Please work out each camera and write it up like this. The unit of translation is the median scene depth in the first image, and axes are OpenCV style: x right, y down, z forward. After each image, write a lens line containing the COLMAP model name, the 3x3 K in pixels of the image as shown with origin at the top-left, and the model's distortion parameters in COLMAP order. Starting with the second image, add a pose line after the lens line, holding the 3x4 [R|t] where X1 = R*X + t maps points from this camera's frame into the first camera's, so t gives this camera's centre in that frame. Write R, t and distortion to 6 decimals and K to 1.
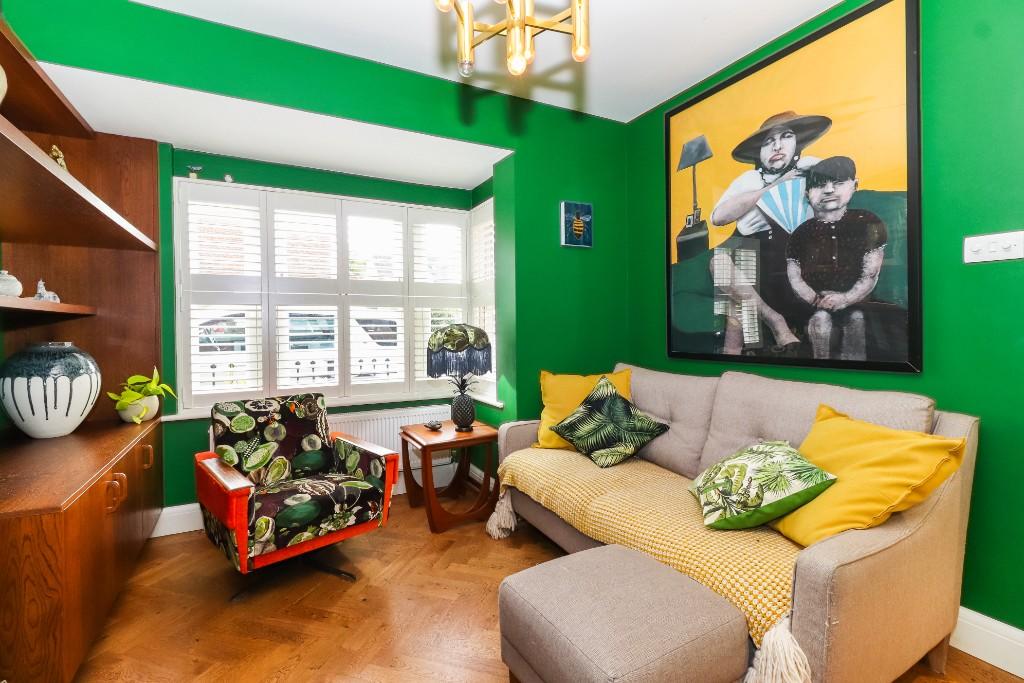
lens RADIAL K [[476.4, 0, 504.5], [0, 476.4, 330.5], [0, 0, 1]] dist [0.009487, -0.000331]
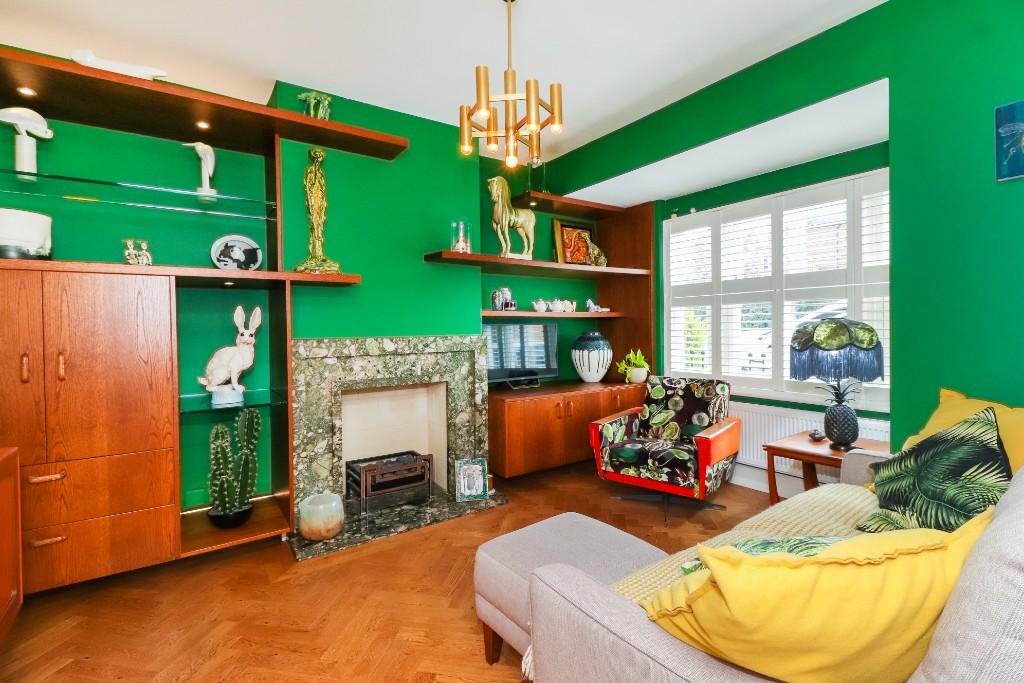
lens RADIAL K [[476.4, 0, 504.5], [0, 476.4, 330.5], [0, 0, 1]] dist [0.009487, -0.000331]
pose [[0.106933, 0.012762, -0.994184, 0.759114], [0.006978, 0.999883, 0.013585, -0.009987], [0.994242, -0.008390, 0.106831, 0.383630]]
